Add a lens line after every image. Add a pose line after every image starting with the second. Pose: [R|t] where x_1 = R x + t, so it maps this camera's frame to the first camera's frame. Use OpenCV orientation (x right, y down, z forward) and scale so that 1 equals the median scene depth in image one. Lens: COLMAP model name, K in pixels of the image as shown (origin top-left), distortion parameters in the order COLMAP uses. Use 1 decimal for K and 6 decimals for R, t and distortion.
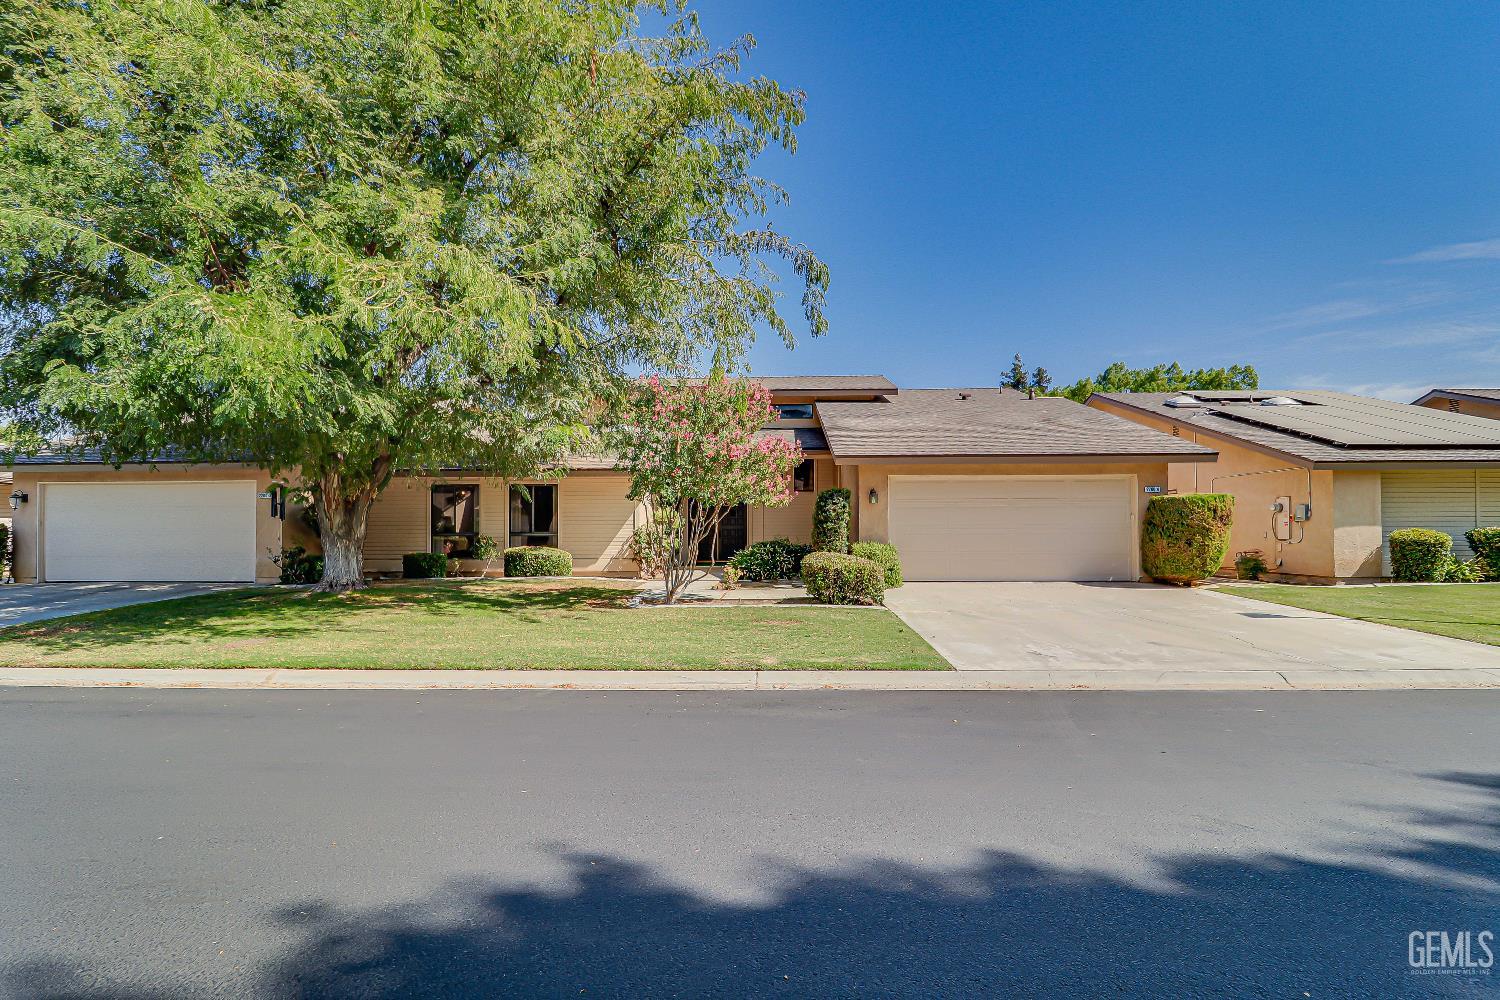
lens RADIAL K [[733.6, 0, 756.9], [0, 733.6, 509.1], [0, 0, 1]] dist [-0.023686, -0.004931]
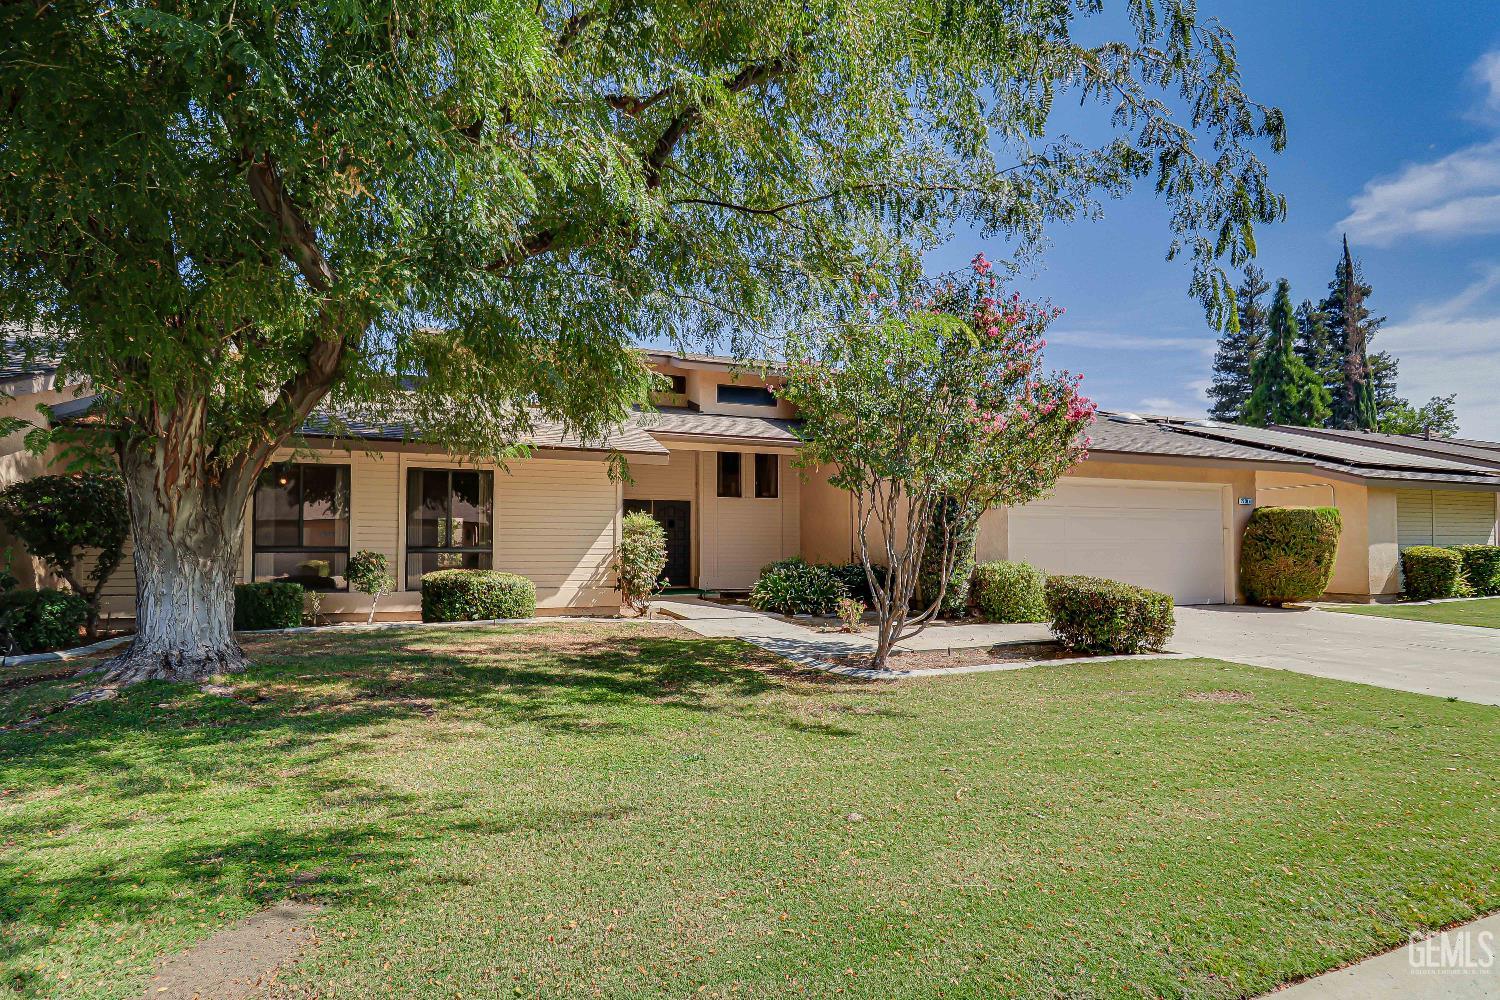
lens RADIAL K [[733.6, 0, 746.1], [0, 733.6, 507.3], [0, 0, 1]] dist [-0.023686, -0.004931]
pose [[0.931201, 0.024245, 0.363700, -0.349892], [-0.013941, 0.999424, -0.030931, 0.017324], [-0.364241, 0.023732, 0.931002, 0.394215]]
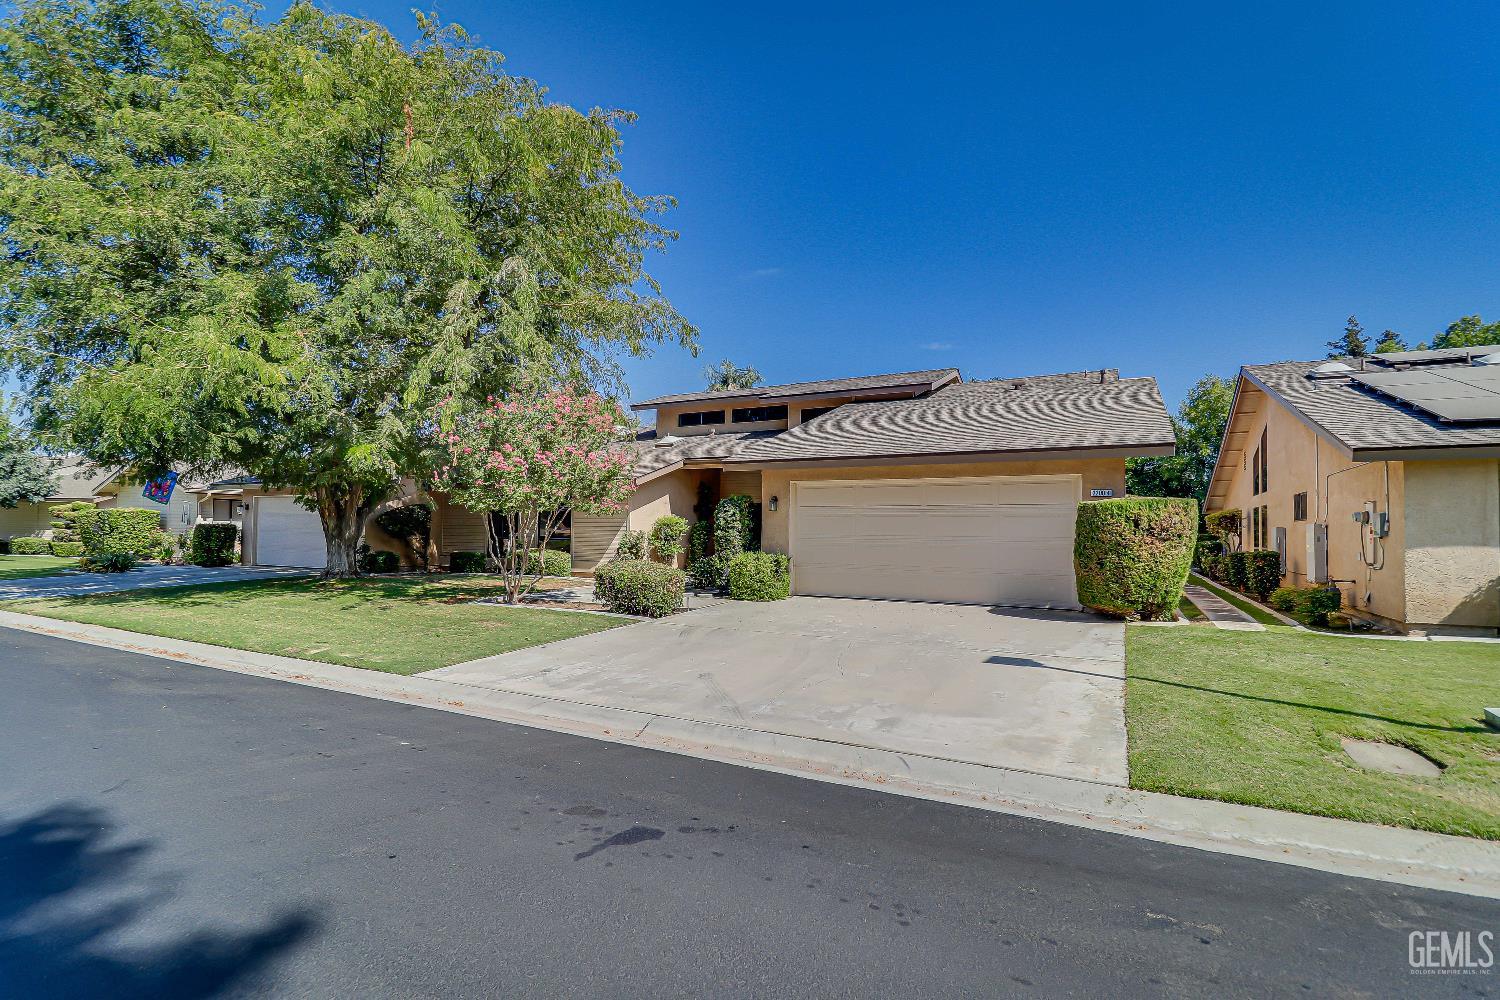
lens RADIAL K [[733.6, 0, 754.1], [0, 733.6, 499.6], [0, 0, 1]] dist [-0.023686, -0.004931]
pose [[0.894559, -0.006426, -0.446904, 0.561957], [-0.002502, 0.999809, -0.019385, -0.004241], [0.446943, 0.018459, 0.894372, 0.145124]]
